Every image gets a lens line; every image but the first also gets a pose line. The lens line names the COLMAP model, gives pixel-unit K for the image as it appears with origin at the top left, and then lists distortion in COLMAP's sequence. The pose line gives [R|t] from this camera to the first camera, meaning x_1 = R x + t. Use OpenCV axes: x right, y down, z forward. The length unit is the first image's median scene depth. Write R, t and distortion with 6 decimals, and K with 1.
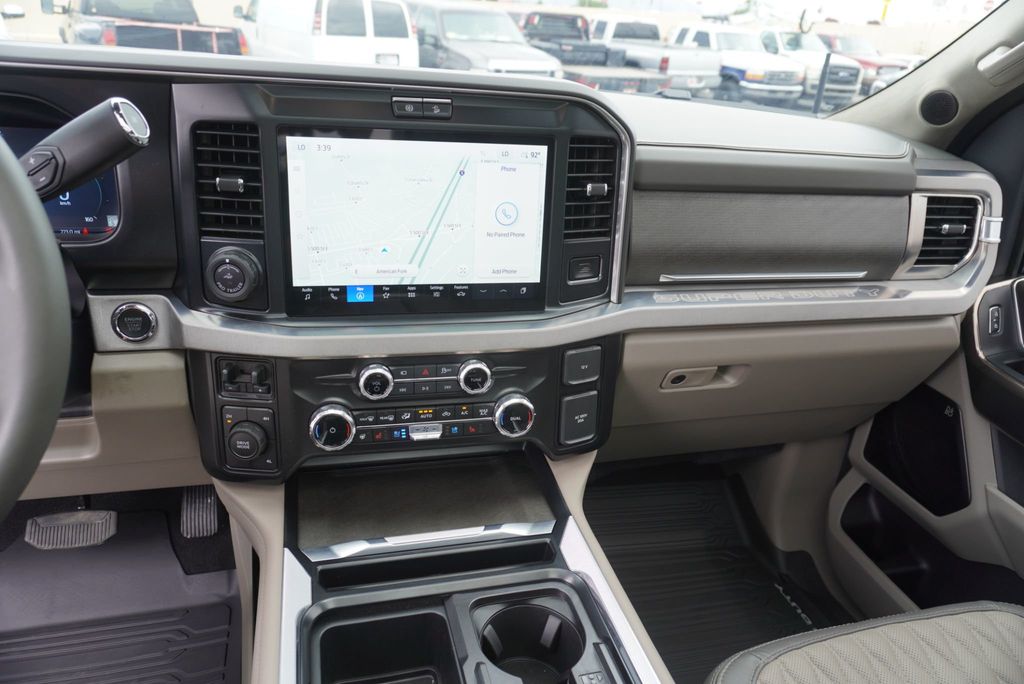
lens RADIAL K [[693.2, 0, 516.9], [0, 693.2, 348.4], [0, 0, 1]] dist [-0.026247, 0.008691]
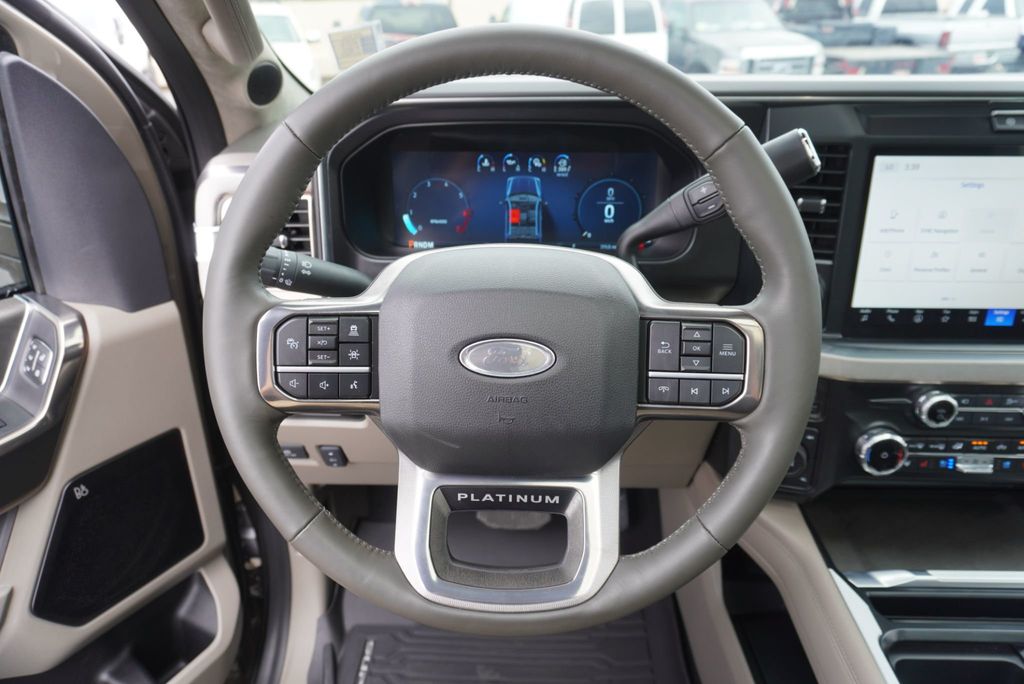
lens RADIAL K [[693.2, 0, 516.9], [0, 693.2, 348.4], [0, 0, 1]] dist [-0.026247, 0.008691]
pose [[0.951414, 0.051213, -0.303626, -0.455009], [-0.049272, 0.998686, 0.014055, -0.019655], [0.303947, 0.001588, 0.952688, -0.081123]]
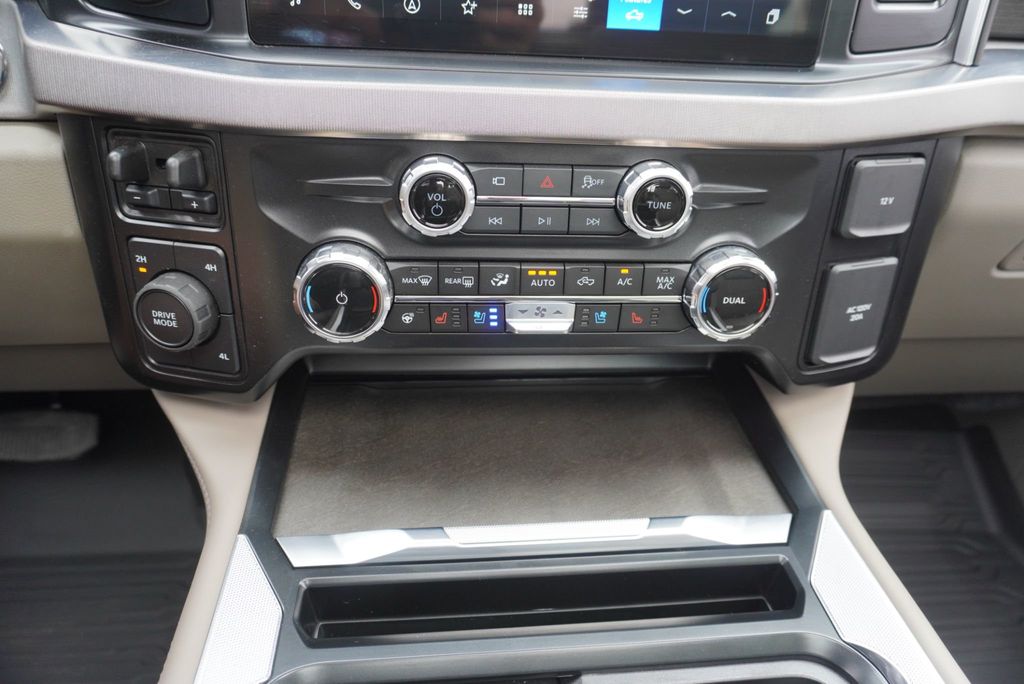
lens RADIAL K [[693.2, 0, 516.9], [0, 693.2, 348.4], [0, 0, 1]] dist [-0.026247, 0.008691]
pose [[0.987136, 0.065708, -0.145753, -0.077522], [-0.047555, 0.991053, 0.124708, 0.084284], [0.152644, -0.116173, 0.981429, 0.535398]]
